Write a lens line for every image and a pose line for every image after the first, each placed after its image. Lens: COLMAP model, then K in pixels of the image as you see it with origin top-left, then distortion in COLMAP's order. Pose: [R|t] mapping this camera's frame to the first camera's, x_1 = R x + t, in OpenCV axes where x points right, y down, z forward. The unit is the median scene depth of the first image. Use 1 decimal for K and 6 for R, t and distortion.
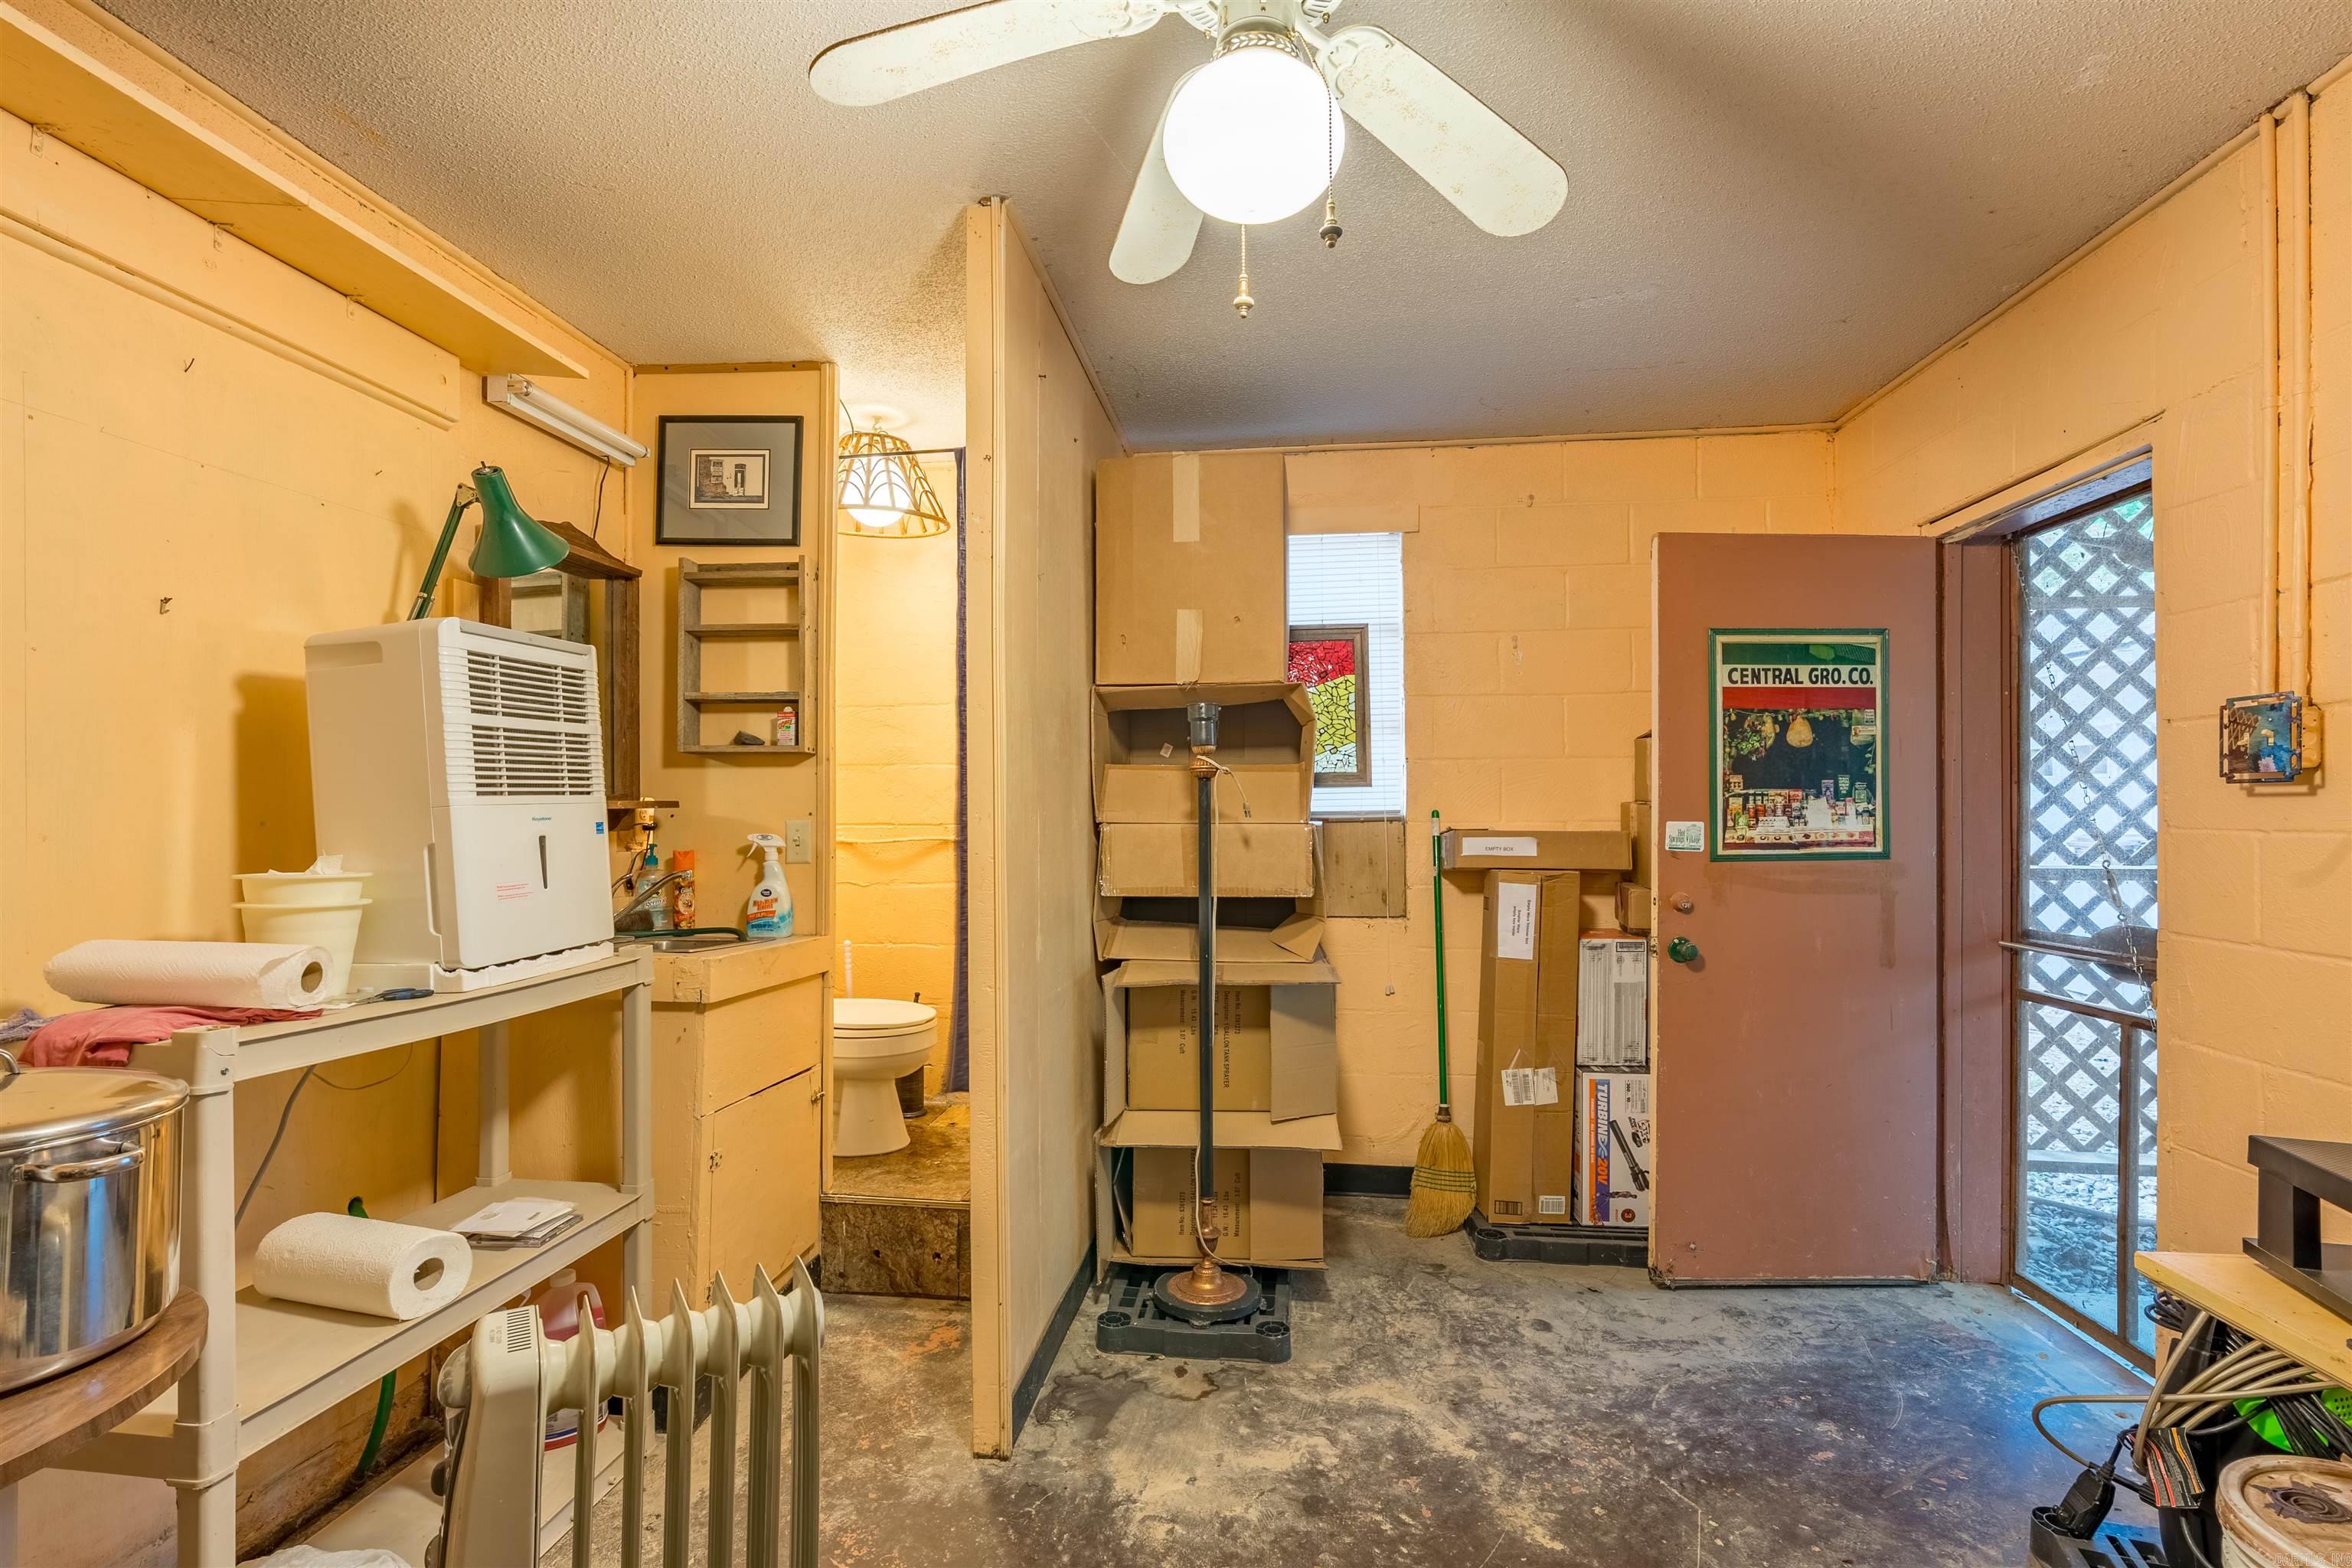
lens RADIAL K [[1080.9, 0, 1189.1], [0, 1080.9, 808.0], [0, 0, 1]] dist [-0.015328, 0.006586]
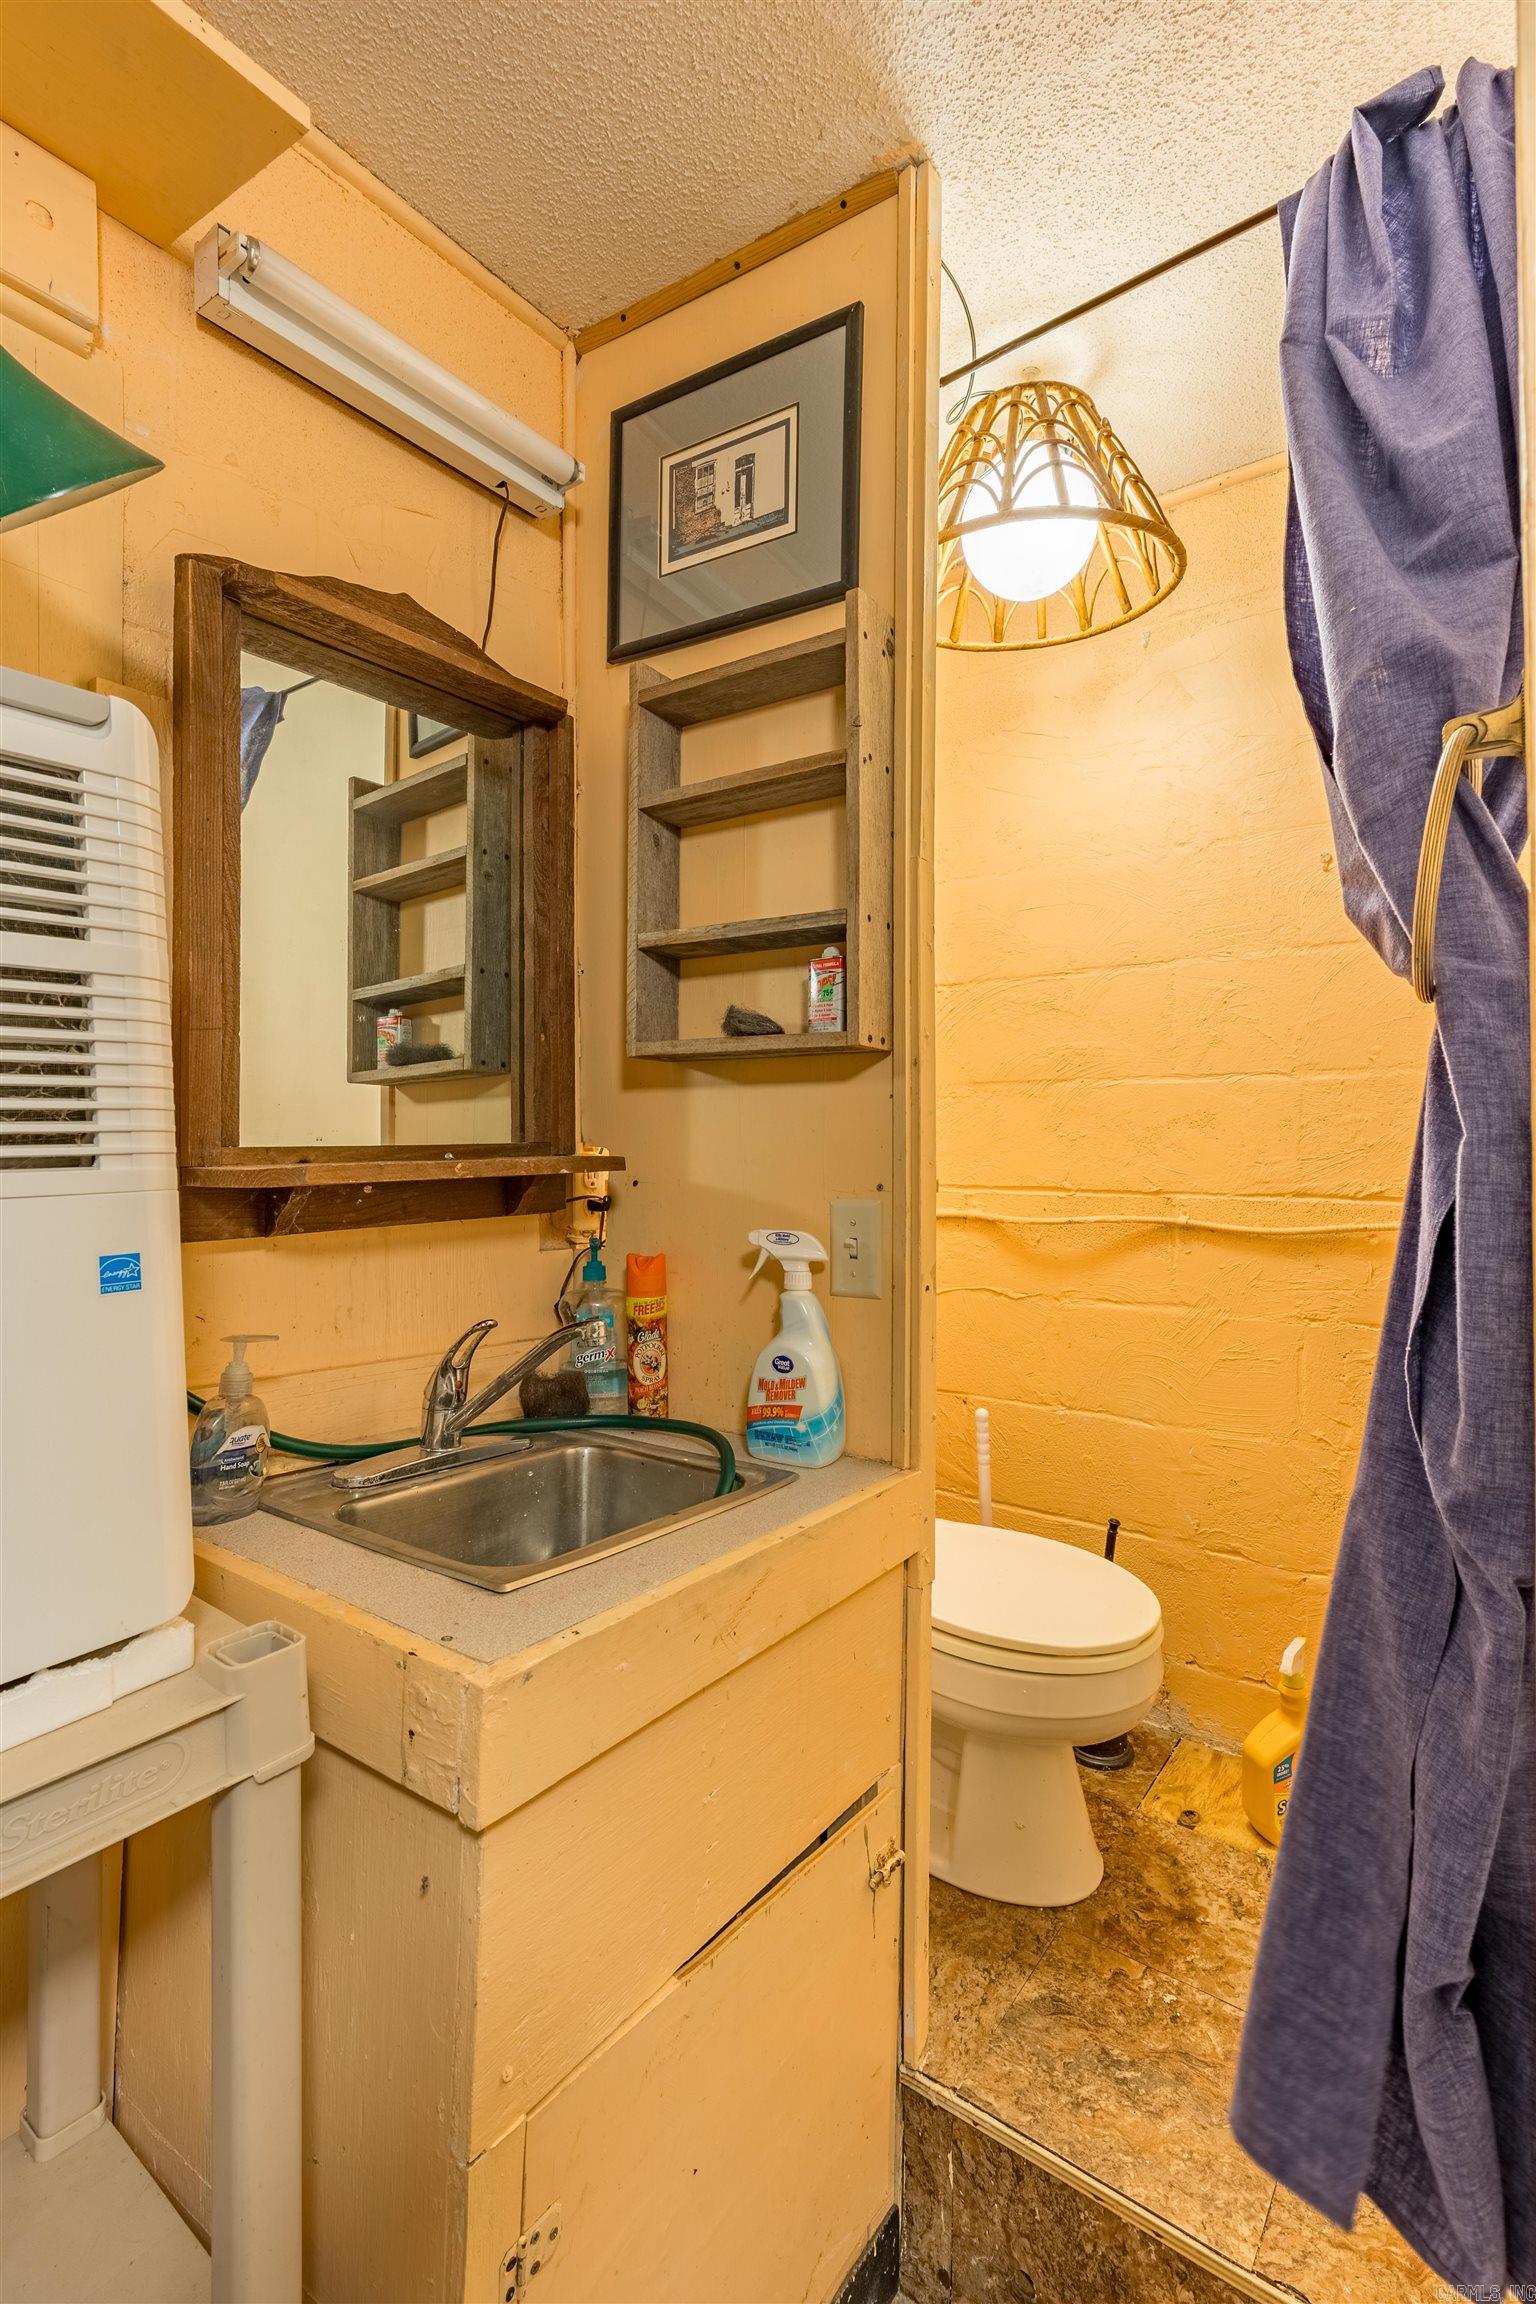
lens RADIAL K [[1058.8, 0, 779.2], [0, 1058.8, 1120.2], [0, 0, 1]] dist [-0.015328, 0.006586]
pose [[0.861151, -0.006762, -0.508304, -0.166593], [-0.000588, 0.999898, -0.014298, -0.015788], [0.508349, 0.012612, 0.861059, 0.607549]]
